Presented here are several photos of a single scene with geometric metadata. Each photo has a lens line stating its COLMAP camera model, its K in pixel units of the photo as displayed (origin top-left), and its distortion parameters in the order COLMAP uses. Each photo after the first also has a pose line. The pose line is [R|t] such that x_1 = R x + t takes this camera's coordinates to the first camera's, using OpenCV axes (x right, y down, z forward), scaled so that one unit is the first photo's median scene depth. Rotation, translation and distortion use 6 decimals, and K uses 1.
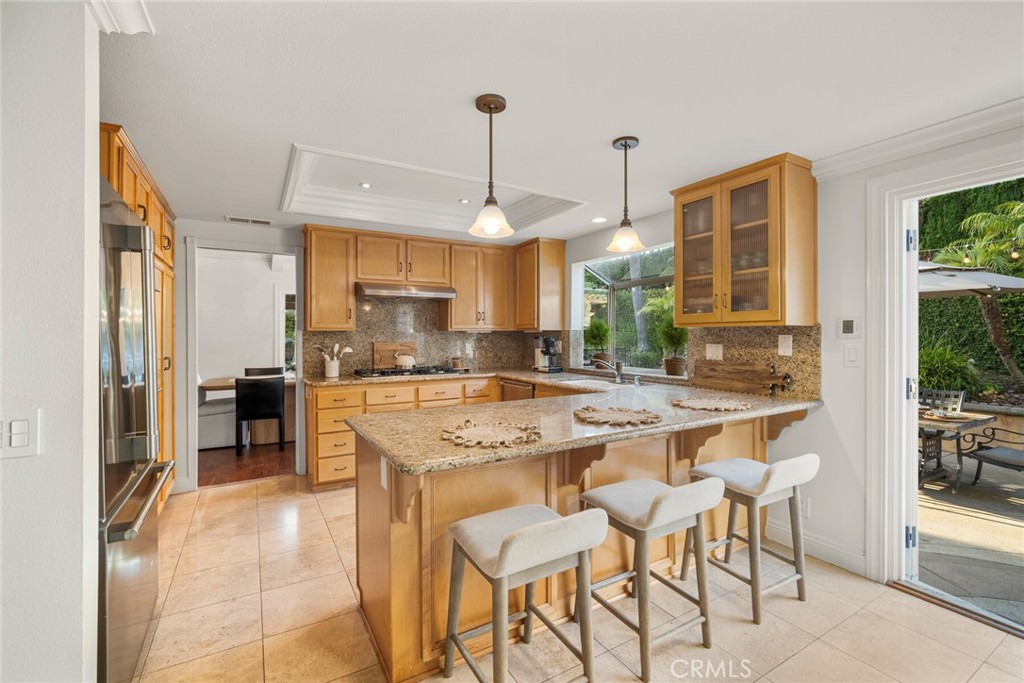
lens RADIAL K [[446.6, 0, 517.6], [0, 446.6, 335.9], [0, 0, 1]] dist [-0.009320, 0.003091]
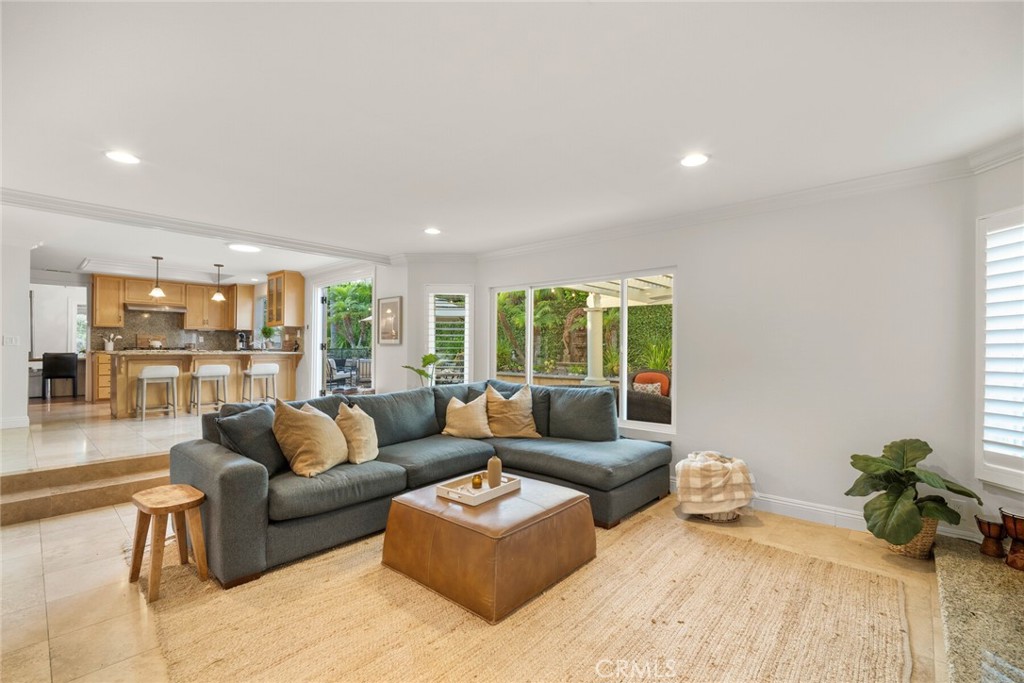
lens RADIAL K [[446.6, 0, 514.3], [0, 446.6, 348.0], [0, 0, 1]] dist [-0.009320, 0.003091]
pose [[0.953443, 0.009557, 0.301422, 0.954400], [-0.008574, 0.999953, -0.004583, 0.102571], [-0.301451, 0.001785, 0.953480, -1.921550]]
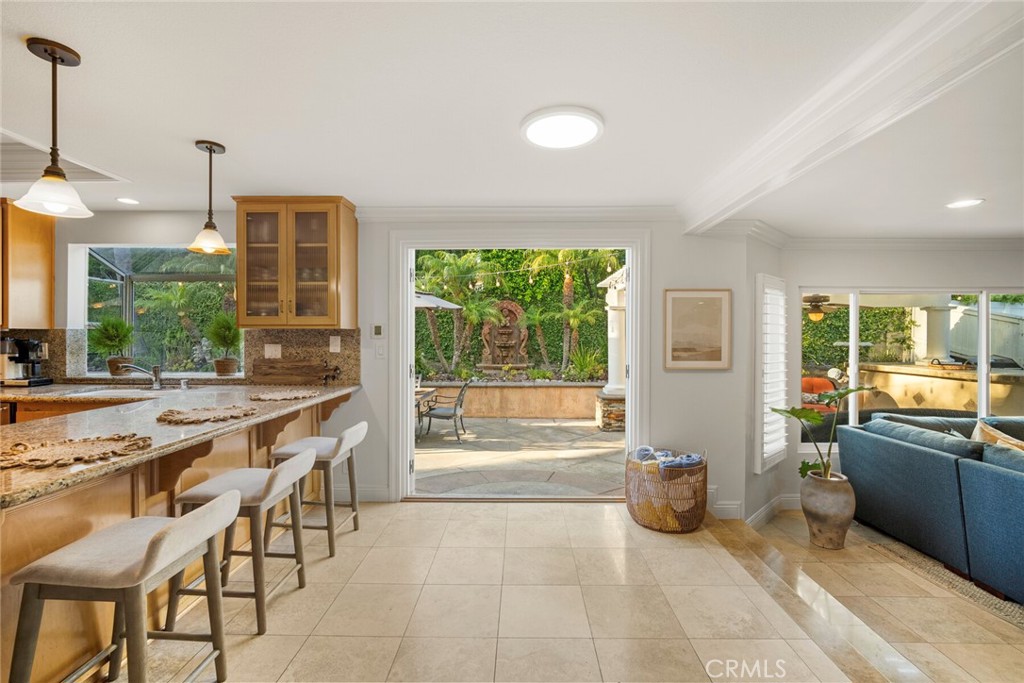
lens RADIAL K [[446.6, 0, 512.8], [0, 446.6, 339.2], [0, 0, 1]] dist [-0.009320, 0.003091]
pose [[0.525676, -0.003016, 0.850679, -0.194184], [-0.001123, 0.999990, 0.004239, 0.000699], [-0.850684, -0.003184, 0.525668, -0.091077]]
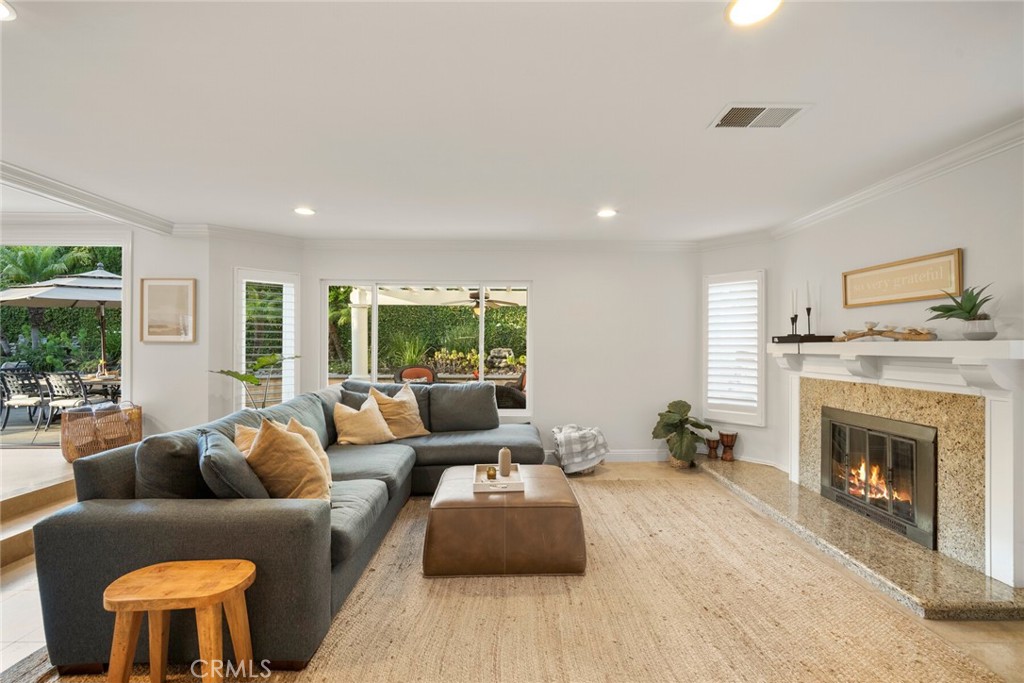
lens RADIAL K [[446.6, 0, 512.1], [0, 446.6, 342.2], [0, 0, 1]] dist [-0.009320, 0.003091]
pose [[0.503961, 0.011856, 0.863645, 0.344691], [-0.003952, 0.999927, -0.011420, 0.094289], [-0.863717, 0.002342, 0.503971, -1.573770]]
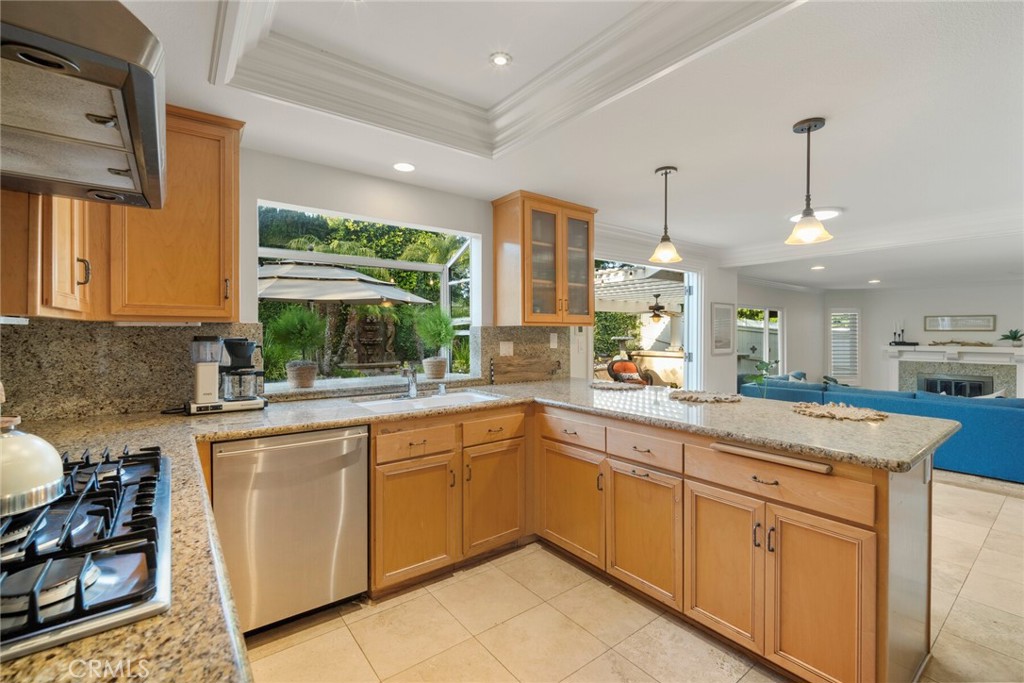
lens RADIAL K [[446.6, 0, 517.4], [0, 446.6, 333.3], [0, 0, 1]] dist [-0.009320, 0.003091]
pose [[-0.119601, 0.001659, 0.992821, -0.665215], [0.002002, 0.999997, -0.001430, 0.000080], [-0.992820, 0.001817, -0.119604, 1.147591]]
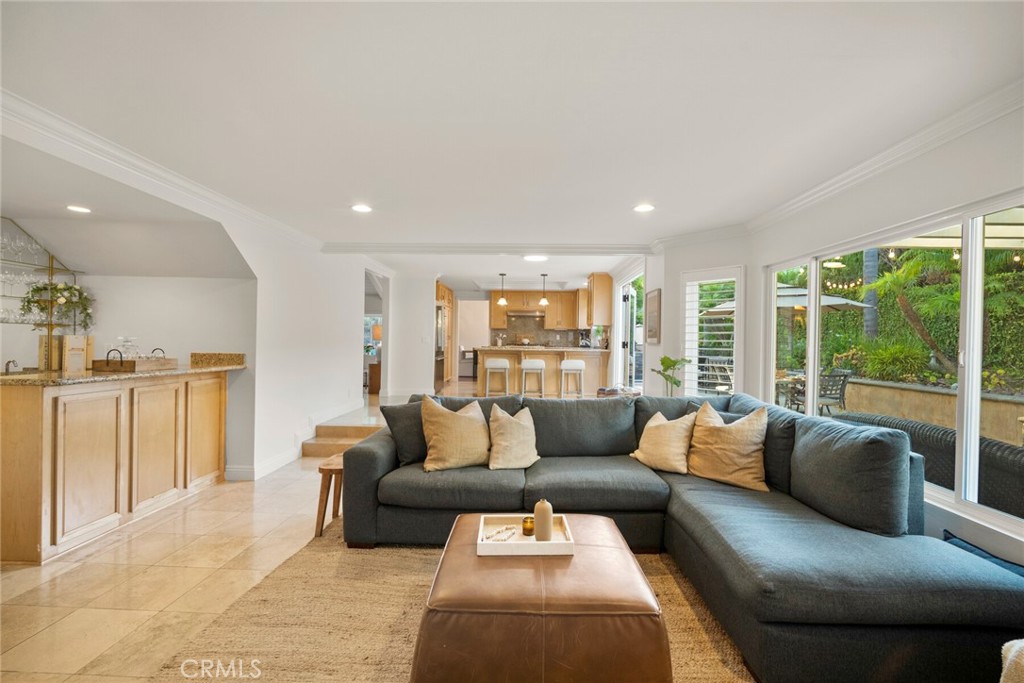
lens RADIAL K [[446.6, 0, 516.2], [0, 446.6, 340.1], [0, 0, 1]] dist [-0.009320, 0.003091]
pose [[0.845358, 0.014479, -0.534005, 1.499267], [-0.018053, 0.999836, -0.001469, 0.081339], [0.533896, 0.010882, 0.845480, -1.643618]]
